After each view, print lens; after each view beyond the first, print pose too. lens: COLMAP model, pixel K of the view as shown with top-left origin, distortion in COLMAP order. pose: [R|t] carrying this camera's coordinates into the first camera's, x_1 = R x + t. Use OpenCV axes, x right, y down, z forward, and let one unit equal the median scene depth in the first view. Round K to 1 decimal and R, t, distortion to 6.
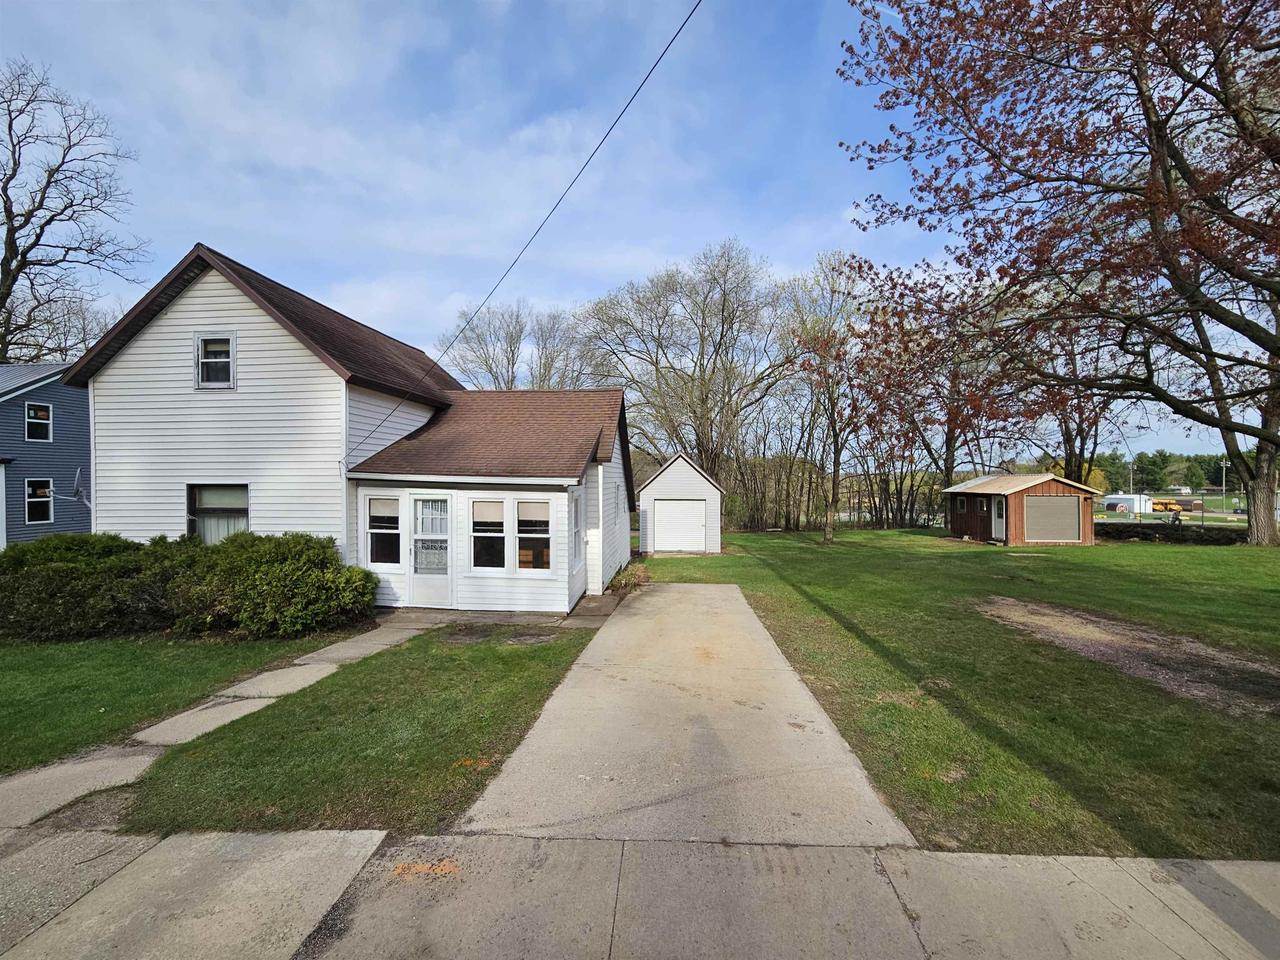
lens RADIAL K [[529.6, 0, 637.0], [0, 529.6, 480.9], [0, 0, 1]] dist [-0.002713, 0.001416]
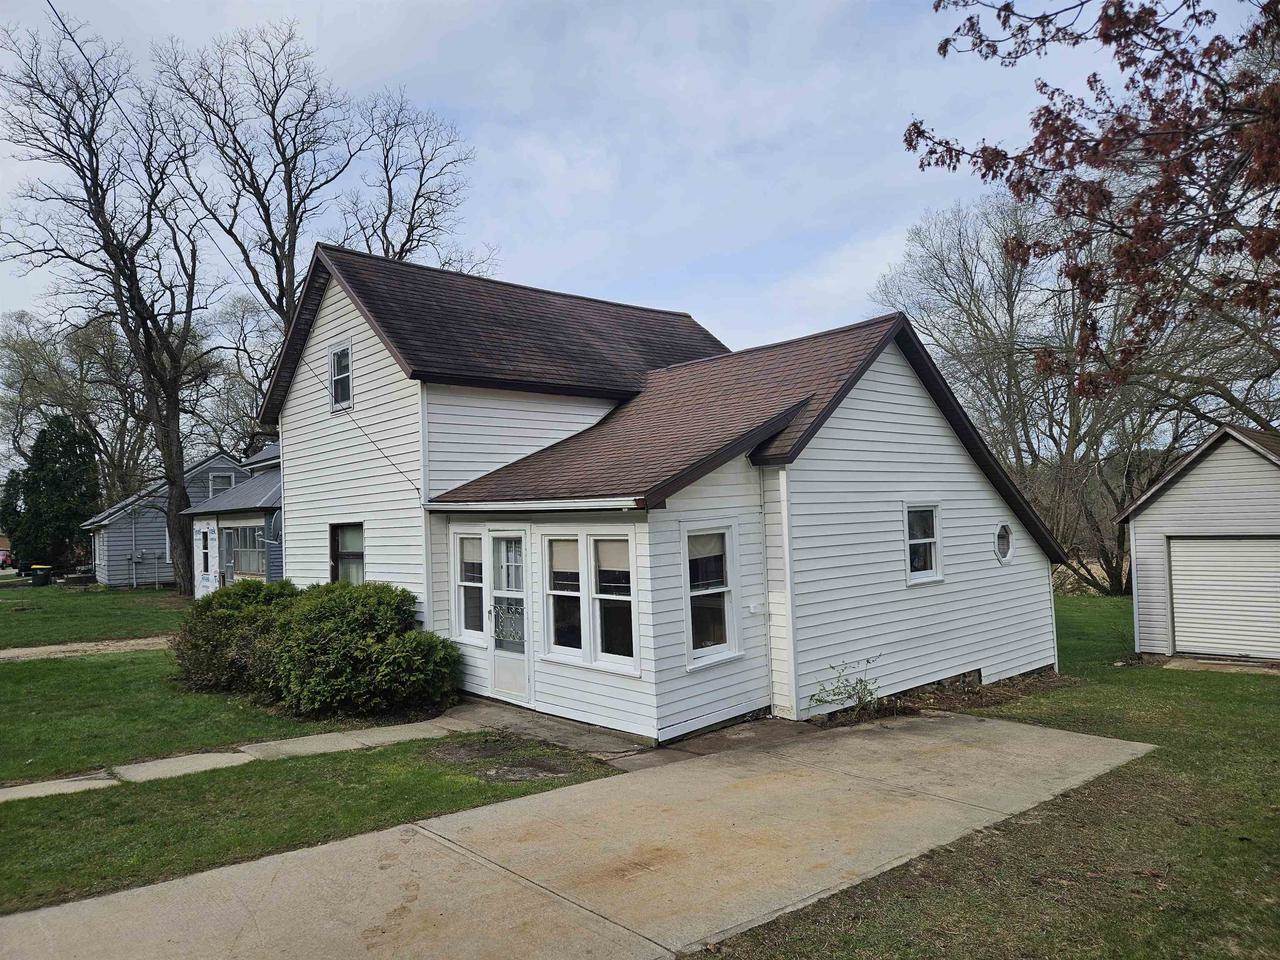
lens RADIAL K [[858.2, 0, 628.5], [0, 858.2, 486.4], [0, 0, 1]] dist [0.075287, -0.061037]
pose [[0.727682, -0.054152, -0.683774, 0.468029], [0.032306, 0.998478, -0.044695, 0.023448], [0.685153, 0.010434, 0.728324, 0.316195]]
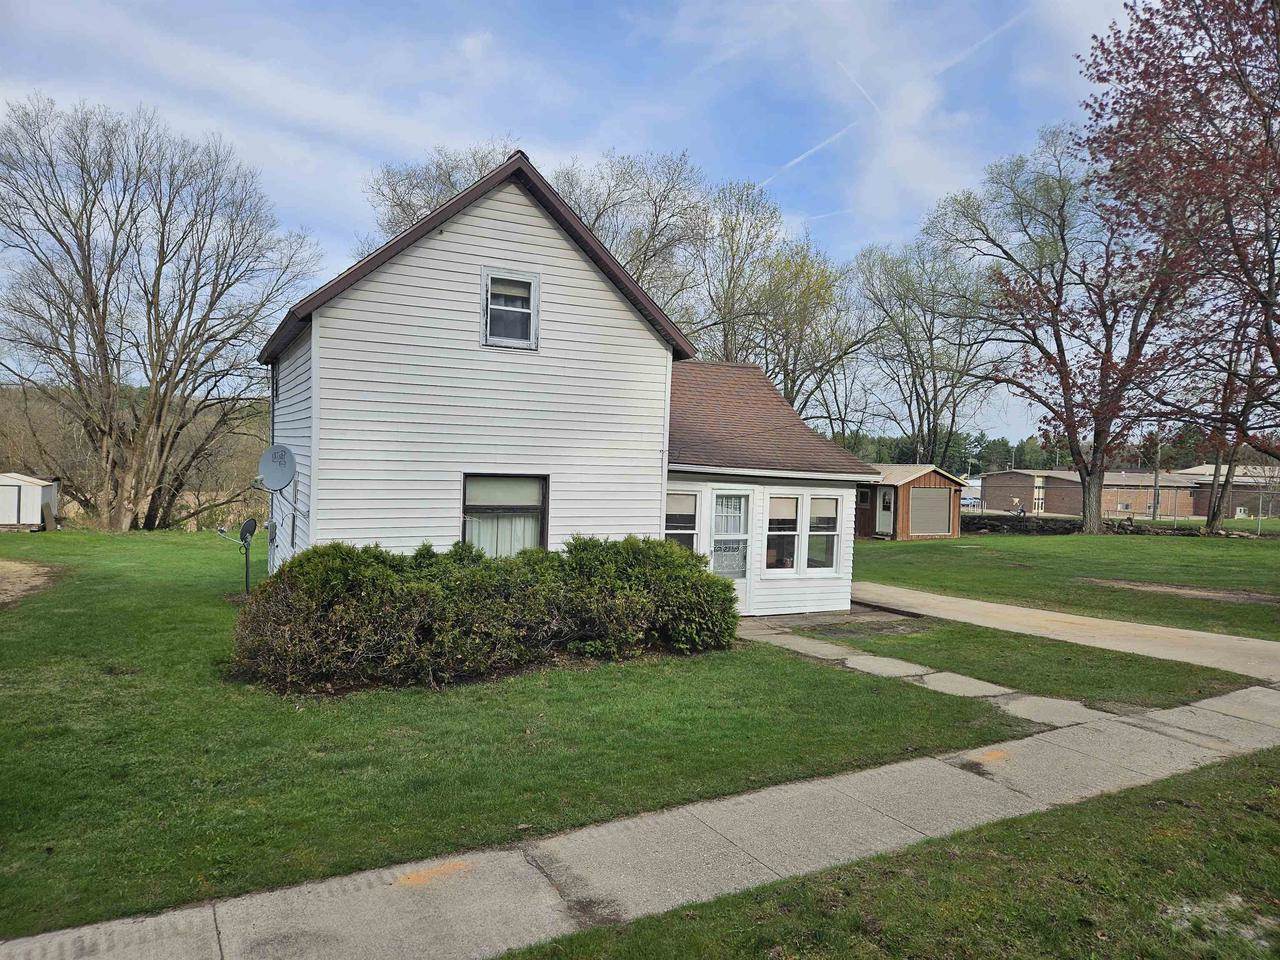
lens RADIAL K [[858.2, 0, 629.5], [0, 858.2, 492.6], [0, 0, 1]] dist [0.075287, -0.061037]
pose [[0.852317, 0.005141, 0.523001, -1.297848], [-0.030525, 0.998736, 0.039929, -0.021916], [-0.522135, -0.049997, 0.851396, -0.141000]]
